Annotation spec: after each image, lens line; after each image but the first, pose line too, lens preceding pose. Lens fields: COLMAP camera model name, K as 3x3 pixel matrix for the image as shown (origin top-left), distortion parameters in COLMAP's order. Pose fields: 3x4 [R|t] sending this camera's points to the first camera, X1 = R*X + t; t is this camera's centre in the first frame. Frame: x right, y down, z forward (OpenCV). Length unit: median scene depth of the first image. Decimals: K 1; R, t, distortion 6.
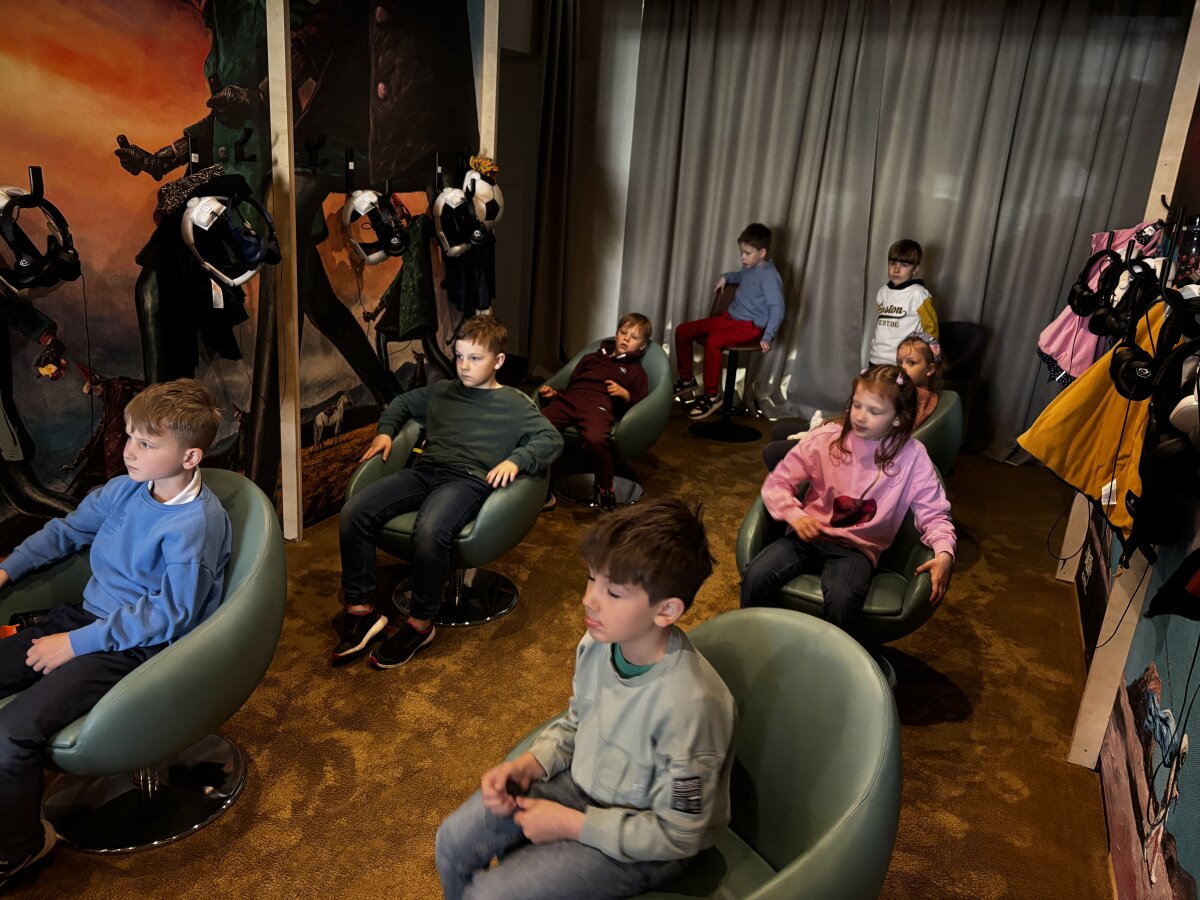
lens RADIAL K [[906.7, 0, 610.3], [0, 906.7, 451.0], [0, 0, 1]] dist [0.001668, -0.001451]
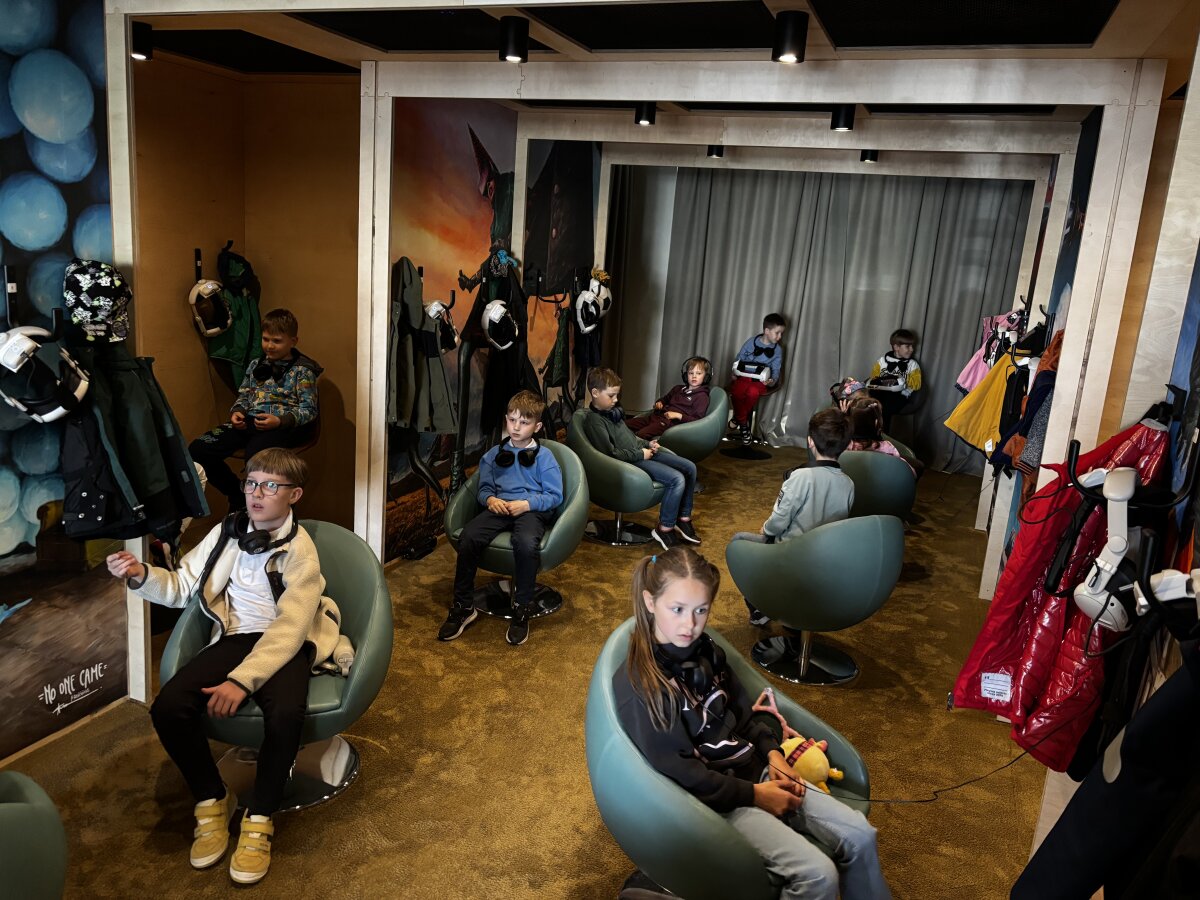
lens RADIAL K [[906.7, 0, 590.4], [0, 906.7, 450.5], [0, 0, 1]] dist [0.001668, -0.001451]
pose [[0.999166, -0.012812, 0.038760, -0.235257], [0.015946, 0.996532, -0.081668, 0.117362], [-0.037579, 0.082218, 0.995906, -0.552298]]
